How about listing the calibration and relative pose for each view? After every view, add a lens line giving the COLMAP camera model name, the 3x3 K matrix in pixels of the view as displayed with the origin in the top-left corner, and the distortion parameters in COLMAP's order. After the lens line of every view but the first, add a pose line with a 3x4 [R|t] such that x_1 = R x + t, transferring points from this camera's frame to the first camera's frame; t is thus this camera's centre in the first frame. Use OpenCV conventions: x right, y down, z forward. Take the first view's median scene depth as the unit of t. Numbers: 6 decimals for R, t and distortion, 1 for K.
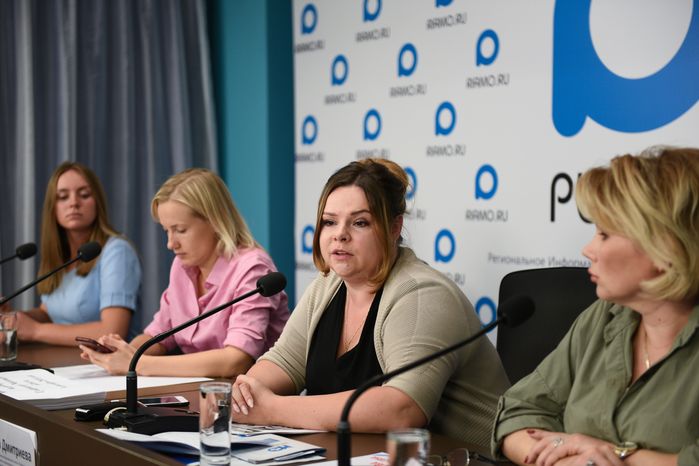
lens RADIAL K [[1379.5, 0, 339.9], [0, 1379.5, 245.9], [0, 0, 1]] dist [0.164474, 0.000000]
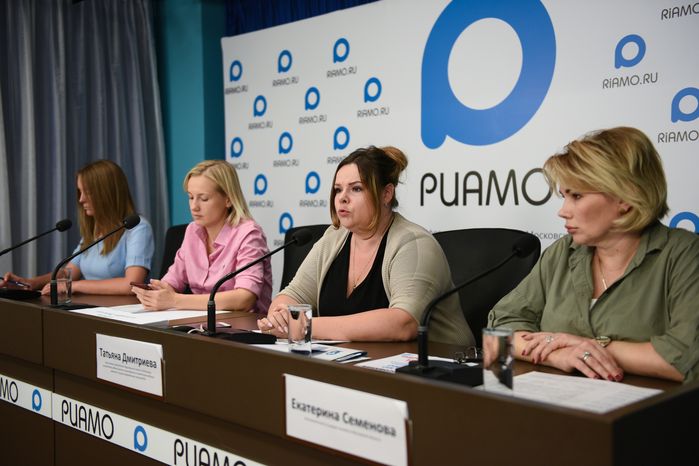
lens RADIAL K [[879.0, 0, 348.8], [0, 879.0, 234.6], [0, 0, 1]] dist [0.111177, 0.000000]
pose [[0.978468, -0.008701, 0.206214, -0.119693], [0.011645, 0.999847, -0.013066, 0.024871], [-0.206069, 0.015186, 0.978420, 0.092689]]
